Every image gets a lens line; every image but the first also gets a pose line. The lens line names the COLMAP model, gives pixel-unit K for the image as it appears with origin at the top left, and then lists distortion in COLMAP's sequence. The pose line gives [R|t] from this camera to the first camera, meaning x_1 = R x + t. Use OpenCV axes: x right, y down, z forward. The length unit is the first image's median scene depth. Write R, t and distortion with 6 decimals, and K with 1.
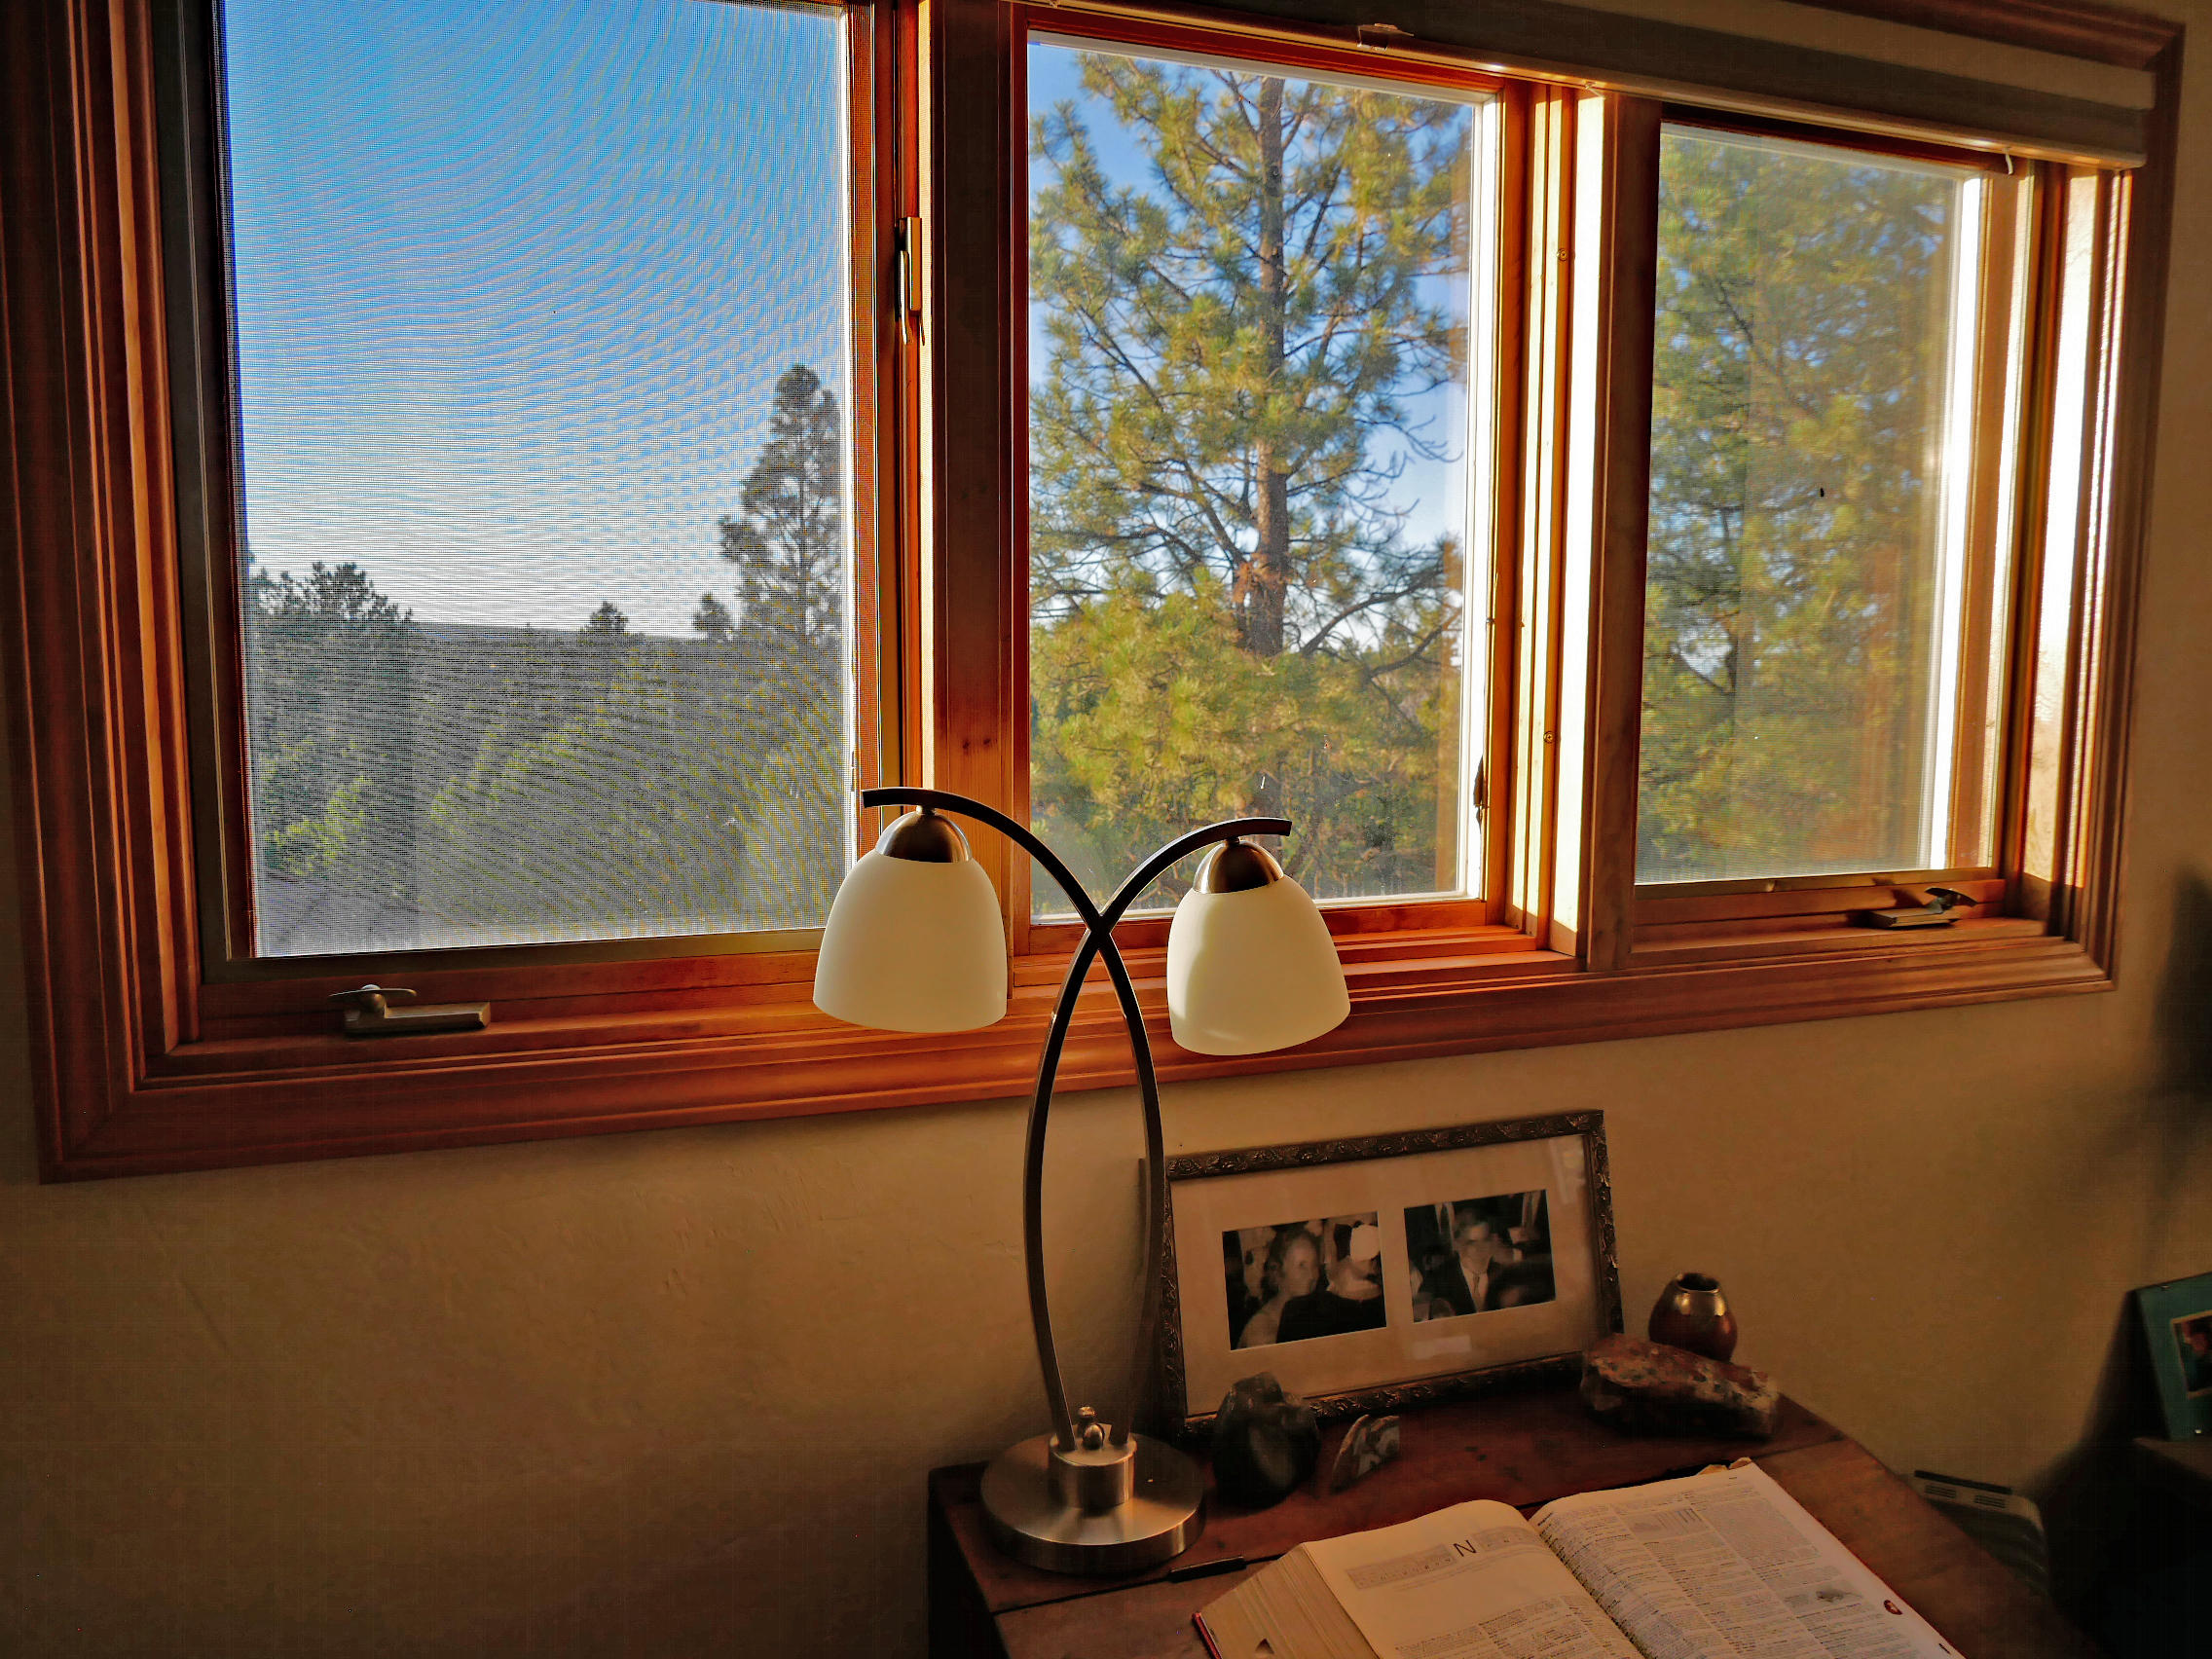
lens RADIAL K [[1567.2, 0, 1106.2], [0, 1567.2, 830.5], [0, 0, 1]] dist [-0.043952, 0.002729]
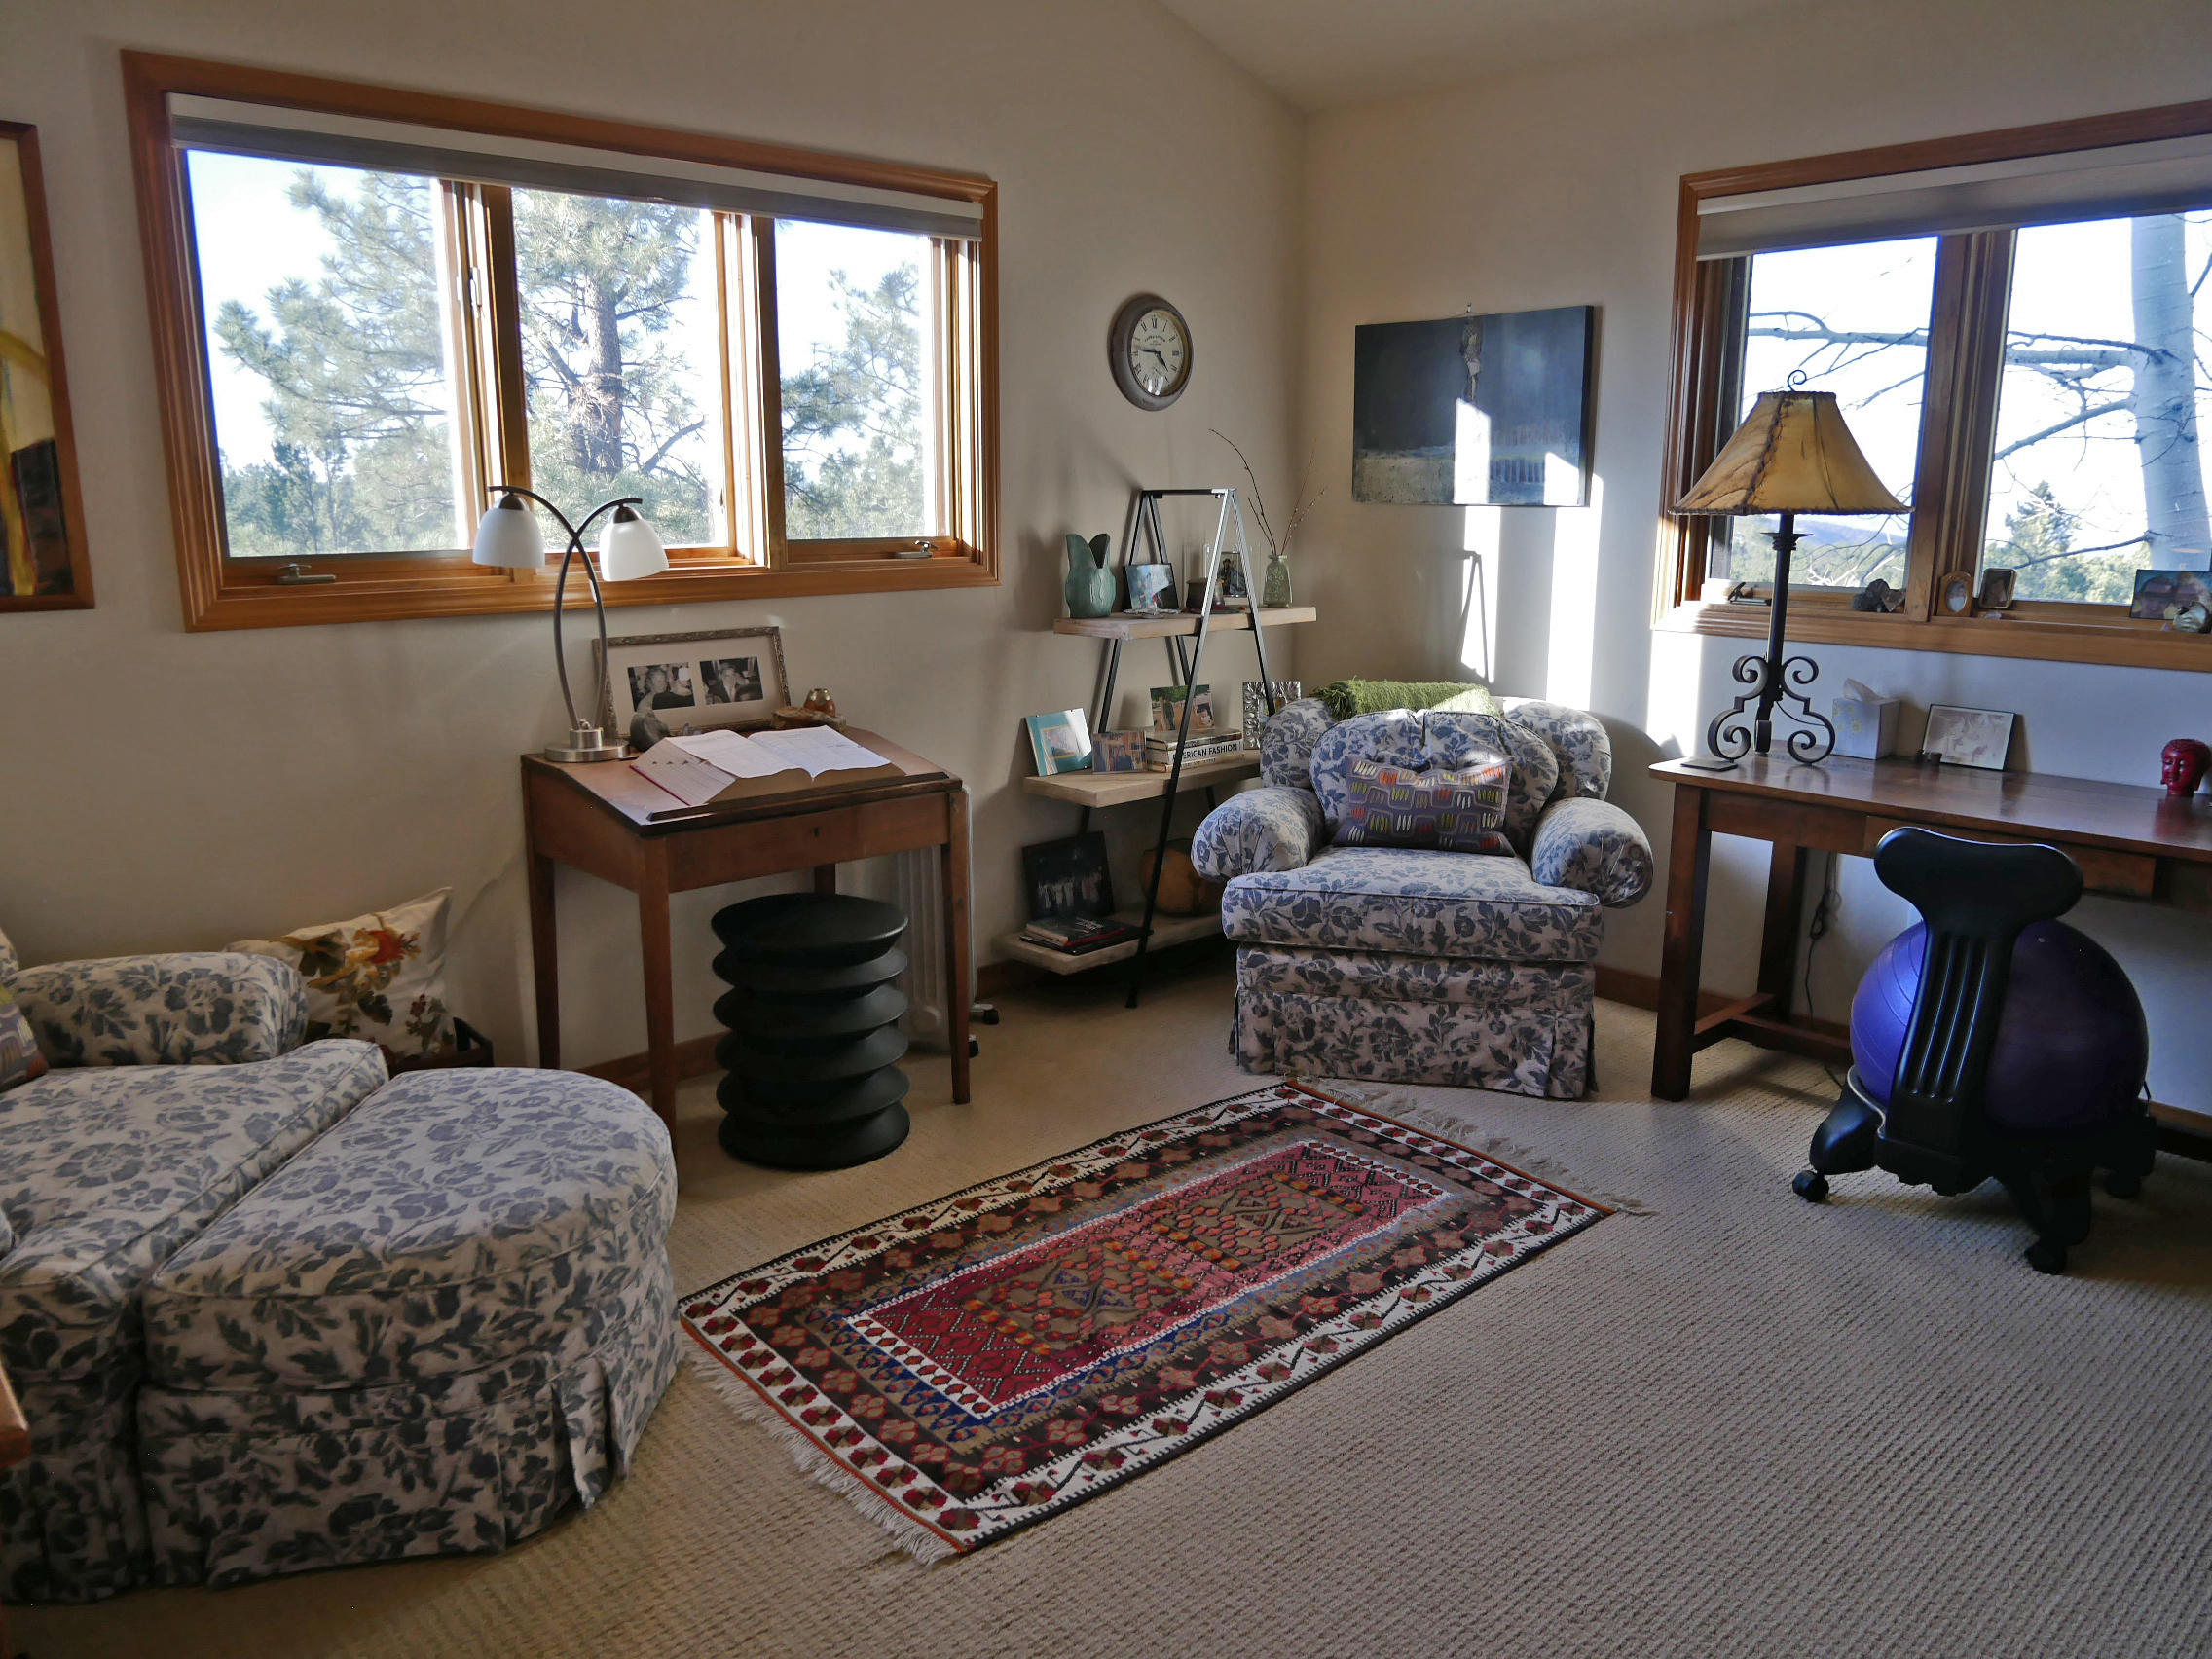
lens RADIAL K [[1567.2, 0, 1114.4], [0, 1567.2, 824.4], [0, 0, 1]] dist [-0.043952, 0.002729]
pose [[0.916380, -0.086237, 0.390911, -0.193404], [0.044559, 0.992426, 0.114478, 0.224773], [-0.397822, -0.087487, 0.913282, -1.508827]]
